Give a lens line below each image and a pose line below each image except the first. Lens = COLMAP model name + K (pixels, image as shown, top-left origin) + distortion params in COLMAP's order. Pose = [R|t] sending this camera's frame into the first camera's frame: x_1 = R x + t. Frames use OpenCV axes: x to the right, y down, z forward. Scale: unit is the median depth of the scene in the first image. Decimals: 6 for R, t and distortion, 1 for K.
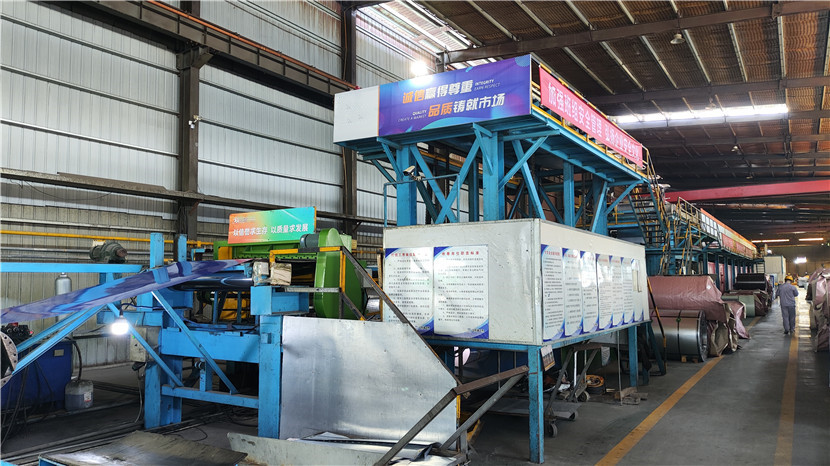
lens RADIAL K [[599.5, 0, 415.0], [0, 599.5, 233.0], [0, 0, 1]] dist [0.057221, -0.089261]
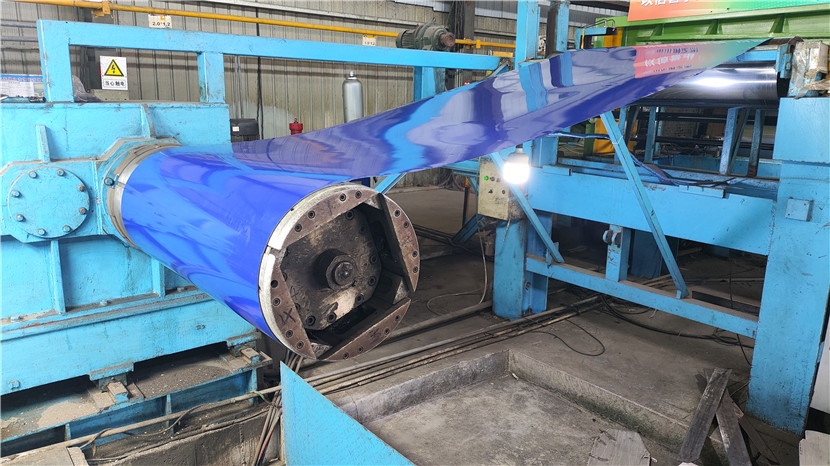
lens RADIAL K [[599.5, 0, 415.0], [0, 599.5, 233.0], [0, 0, 1]] dist [0.057221, -0.089261]
pose [[0.947467, 0.097109, -0.304756, -0.346674], [-0.004325, 0.956600, 0.291371, 0.048248], [0.319824, -0.274747, 0.906767, 0.410636]]
